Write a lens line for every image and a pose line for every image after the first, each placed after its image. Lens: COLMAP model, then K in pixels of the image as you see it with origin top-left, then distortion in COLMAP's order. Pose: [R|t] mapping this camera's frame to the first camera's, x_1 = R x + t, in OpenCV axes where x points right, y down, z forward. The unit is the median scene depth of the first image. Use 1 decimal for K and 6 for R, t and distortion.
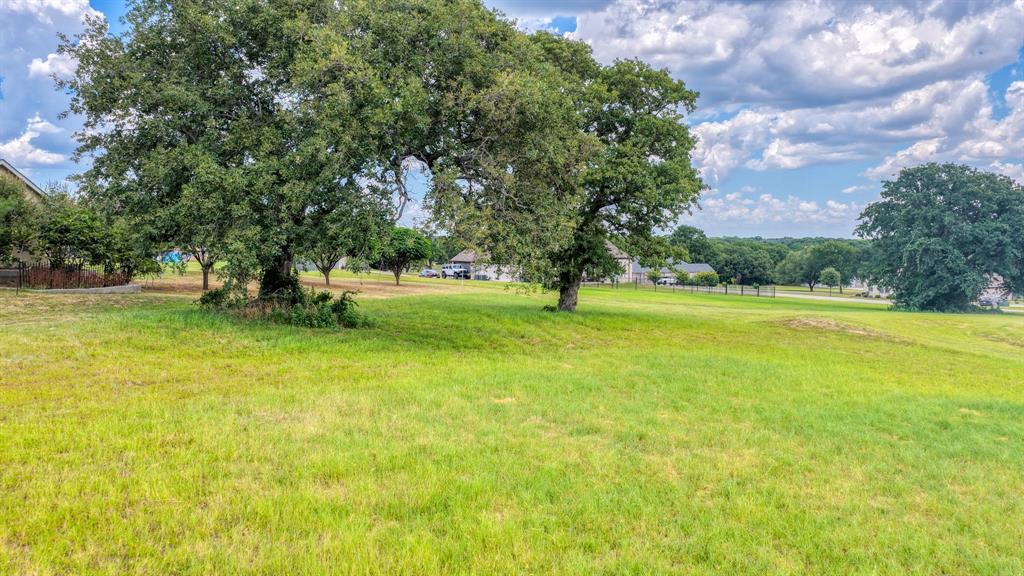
lens RADIAL K [[850.4, 0, 512.0], [0, 850.4, 288.0], [0, 0, 1]] dist [-0.005985, 0.015407]
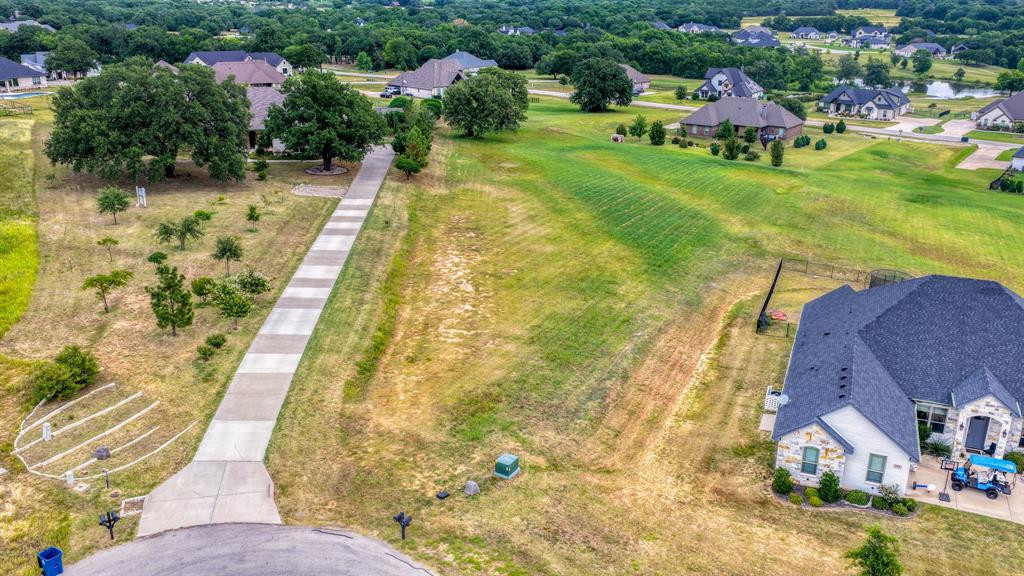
lens RADIAL K [[850.4, 0, 512.0], [0, 850.4, 288.0], [0, 0, 1]] dist [-0.005985, 0.015407]
pose [[0.959239, -0.095674, 0.265908, -0.554937], [0.014186, 0.956064, 0.292816, -0.234216], [-0.282240, -0.277108, 0.918451, -1.626980]]
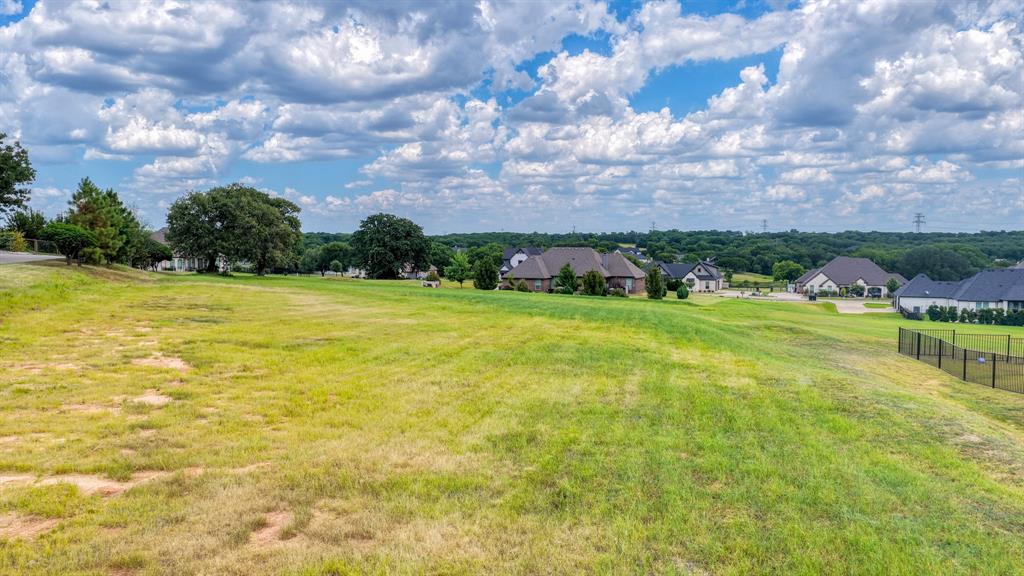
lens RADIAL K [[850.4, 0, 512.0], [0, 850.4, 288.0], [0, 0, 1]] dist [-0.005985, 0.015407]
pose [[0.842434, -0.032902, 0.537794, -0.397476], [0.028263, 0.999458, 0.016874, 0.019392], [-0.538058, 0.000984, 0.842907, -1.004708]]
